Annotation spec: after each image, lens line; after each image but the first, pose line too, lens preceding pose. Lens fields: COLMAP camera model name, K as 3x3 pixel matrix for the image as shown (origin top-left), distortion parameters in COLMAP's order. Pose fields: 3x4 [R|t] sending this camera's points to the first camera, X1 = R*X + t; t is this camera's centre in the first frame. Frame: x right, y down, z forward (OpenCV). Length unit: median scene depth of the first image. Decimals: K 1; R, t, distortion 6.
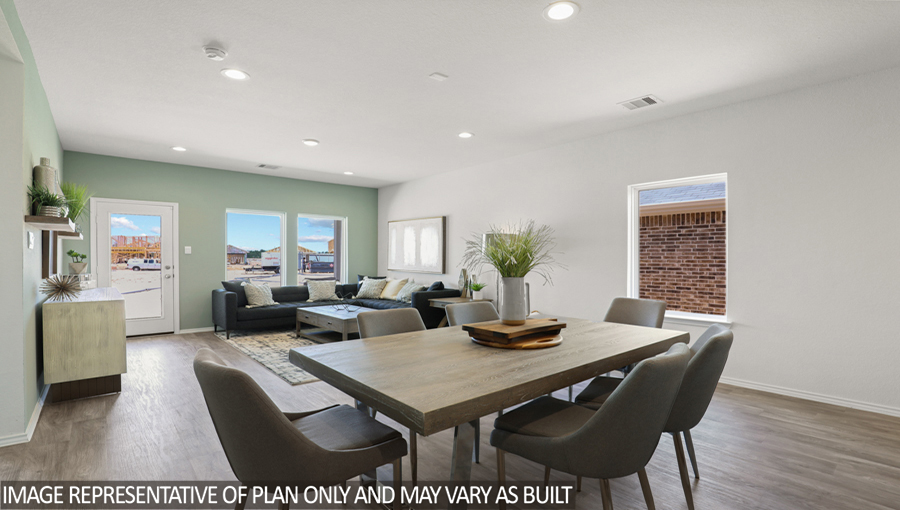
lens RADIAL K [[413.3, 0, 452.9], [0, 413.3, 257.9], [0, 0, 1]] dist [-0.028135, 0.004295]
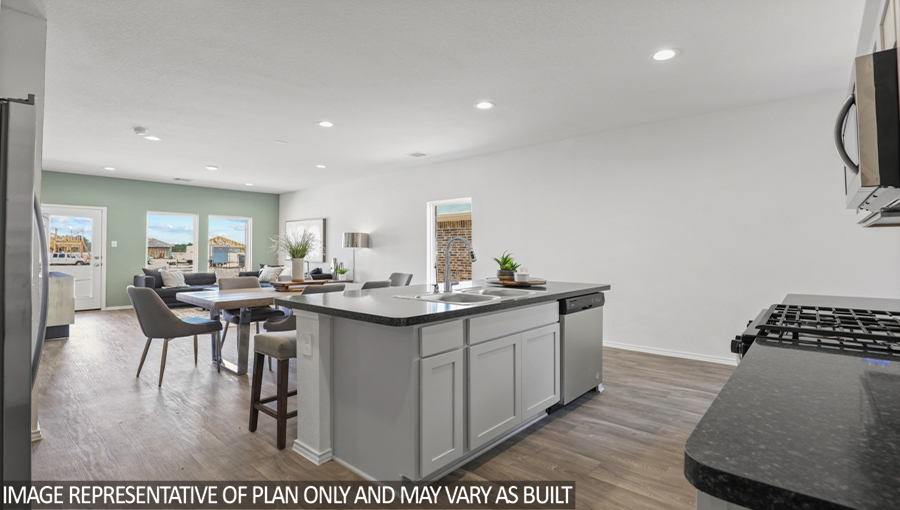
lens RADIAL K [[413.3, 0, 444.6], [0, 413.3, 239.1], [0, 0, 1]] dist [-0.028135, 0.004295]
pose [[0.992501, 0.001554, 0.122227, 0.218017], [0.002126, 0.999548, -0.029973, 0.005742], [-0.122218, 0.030008, 0.992050, -0.381249]]
